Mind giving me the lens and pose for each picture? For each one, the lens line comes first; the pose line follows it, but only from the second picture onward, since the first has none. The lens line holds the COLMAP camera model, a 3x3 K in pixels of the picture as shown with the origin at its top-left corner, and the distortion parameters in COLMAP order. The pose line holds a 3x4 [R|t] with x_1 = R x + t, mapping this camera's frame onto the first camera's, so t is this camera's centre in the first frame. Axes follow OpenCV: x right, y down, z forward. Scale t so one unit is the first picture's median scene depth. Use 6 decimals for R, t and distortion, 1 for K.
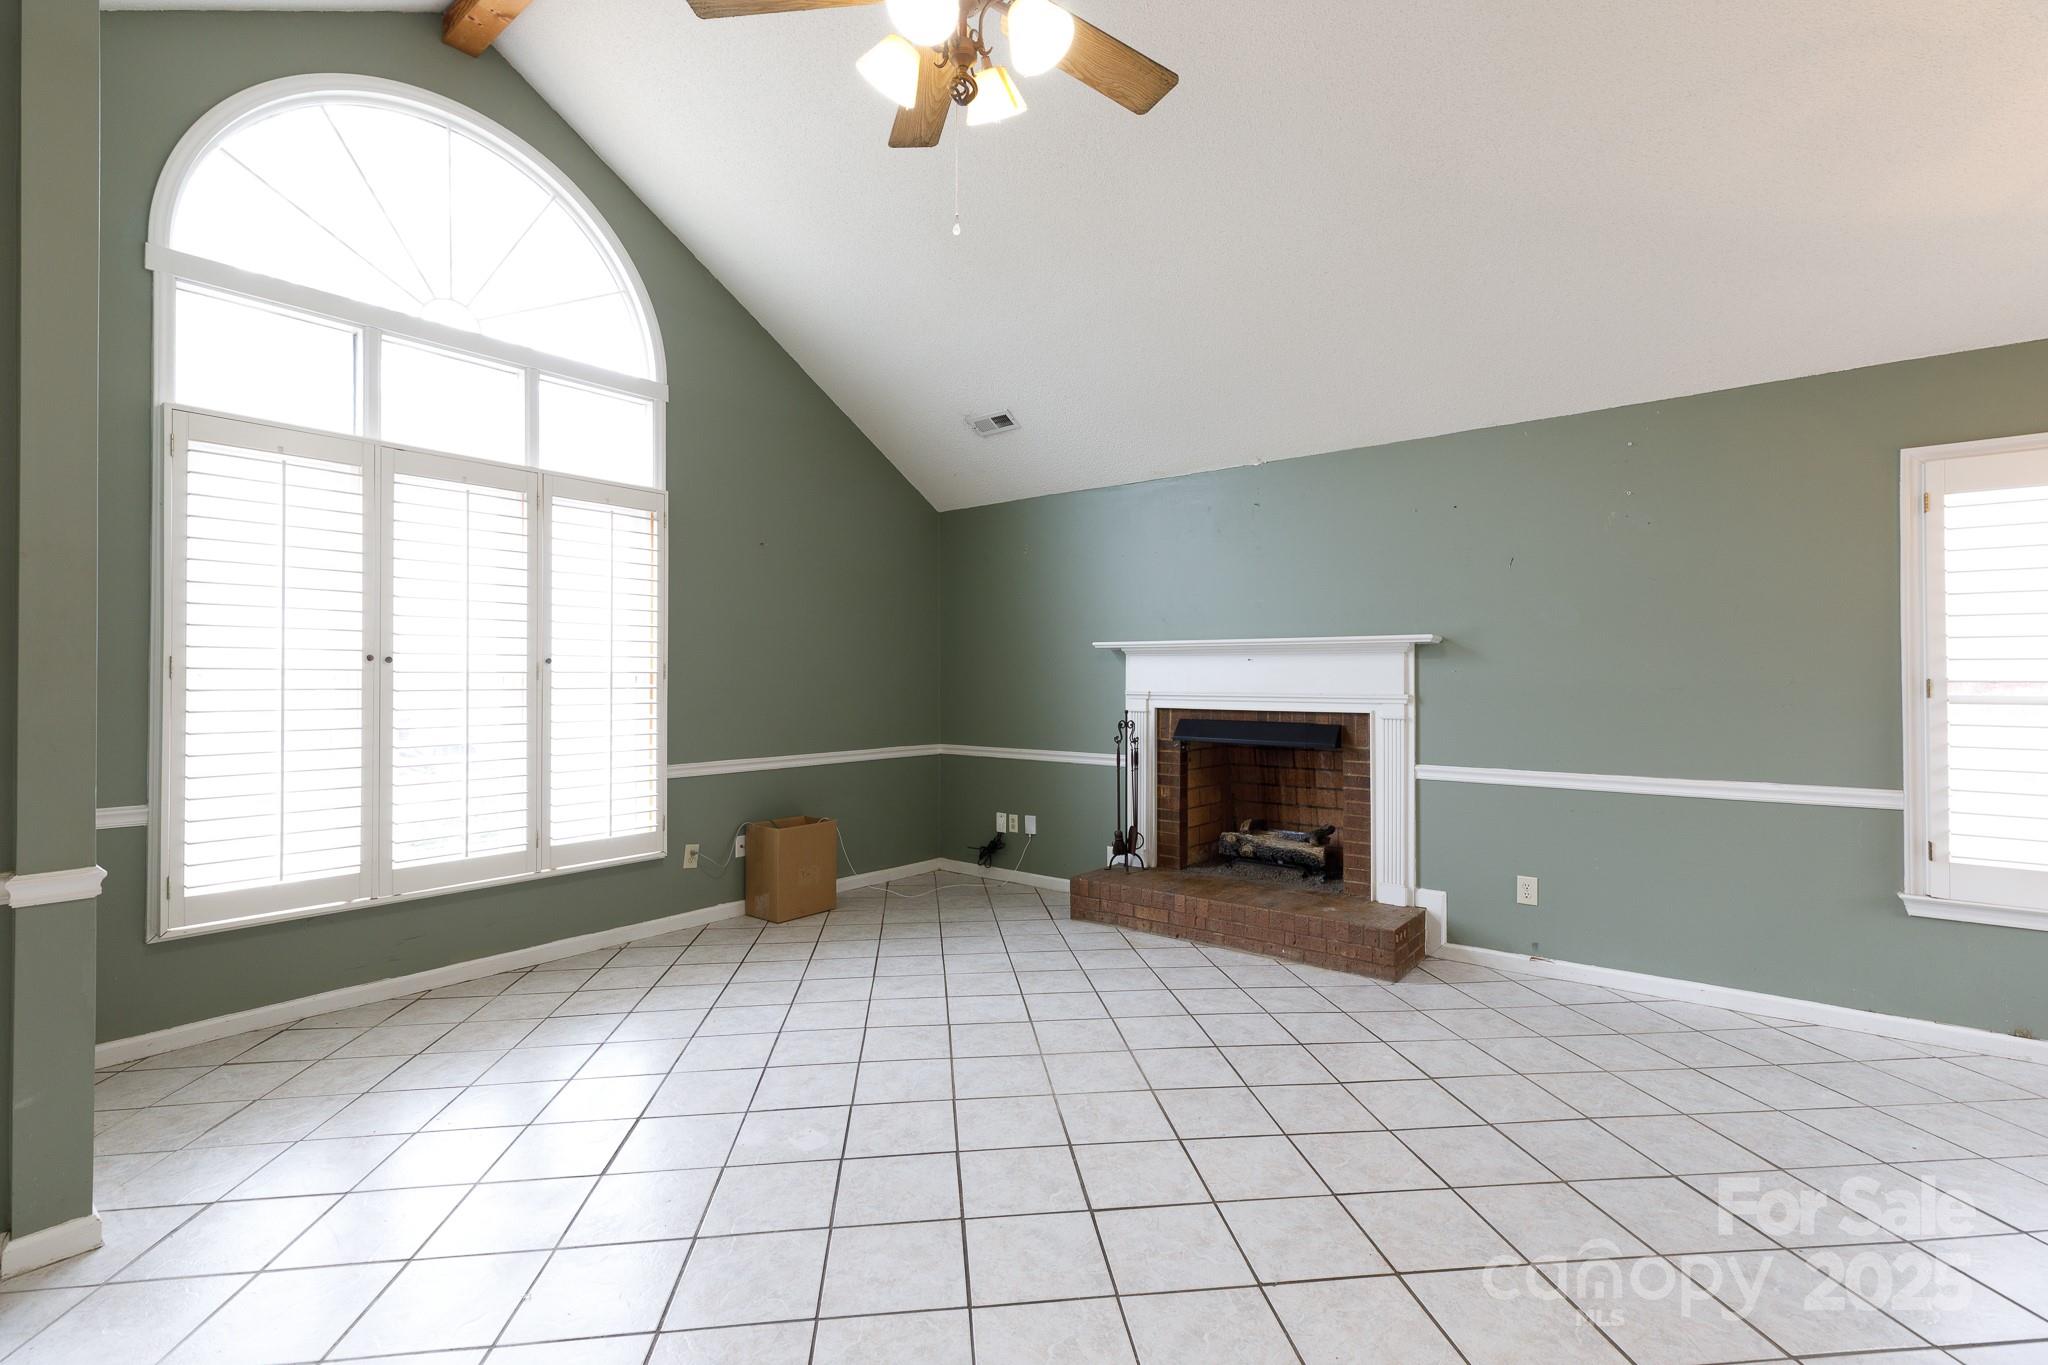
lens RADIAL K [[911.7, 0, 1026.0], [0, 911.7, 673.4], [0, 0, 1]] dist [0.001877, 0.000064]
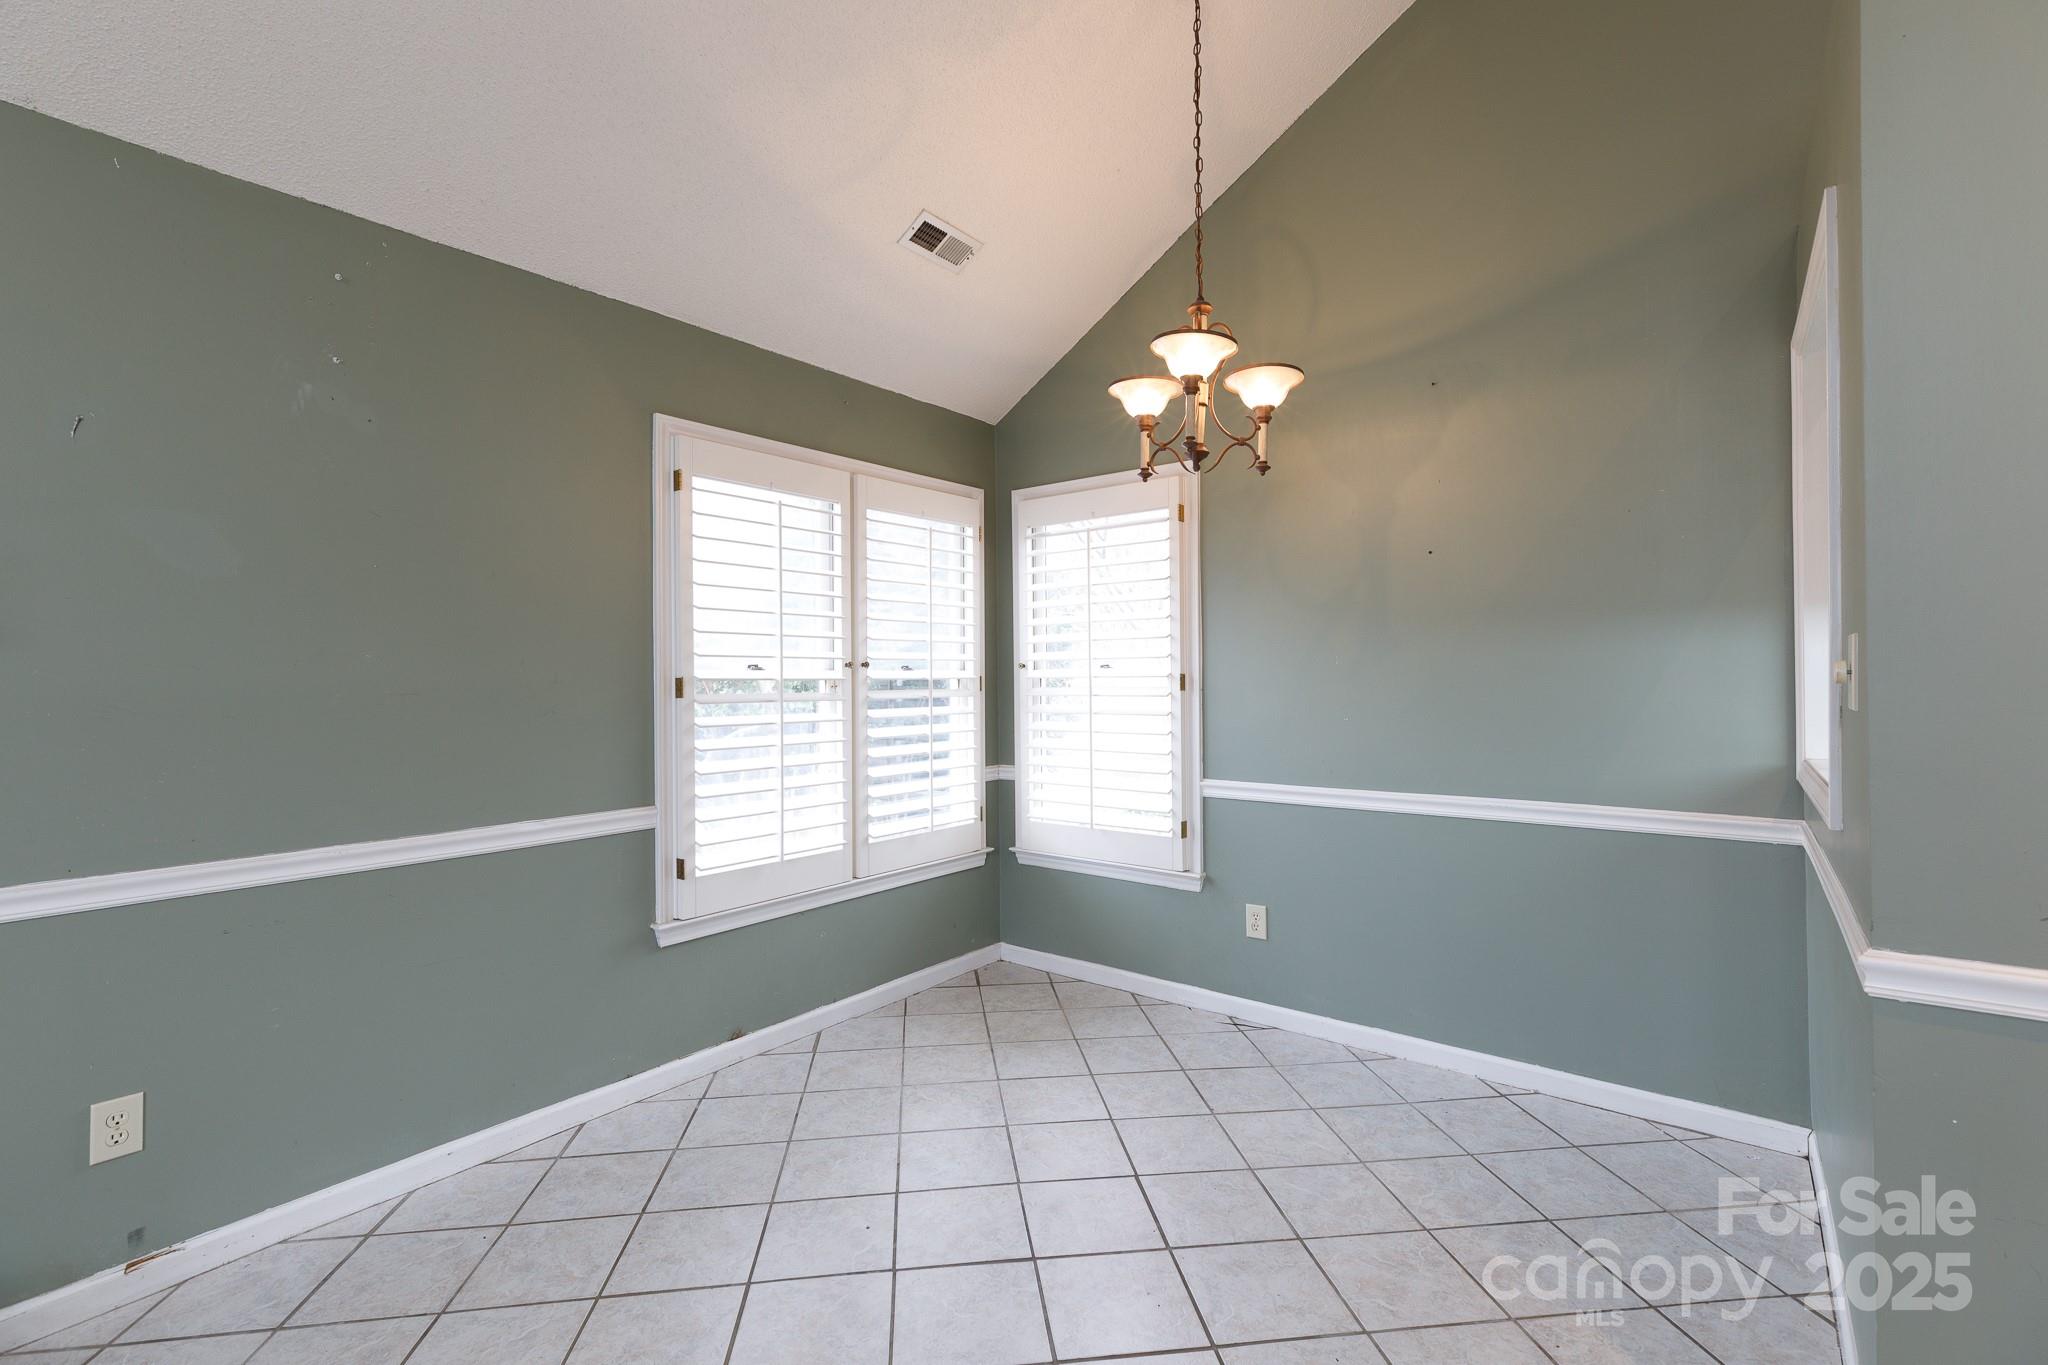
lens RADIAL K [[911.7, 0, 1026.0], [0, 911.7, 673.4], [0, 0, 1]] dist [0.001877, 0.000064]
pose [[-0.004277, 0.004132, 0.999982, 0.092589], [-0.002024, 0.999989, -0.004140, 0.005227], [-0.999989, -0.002042, -0.004268, 0.658730]]
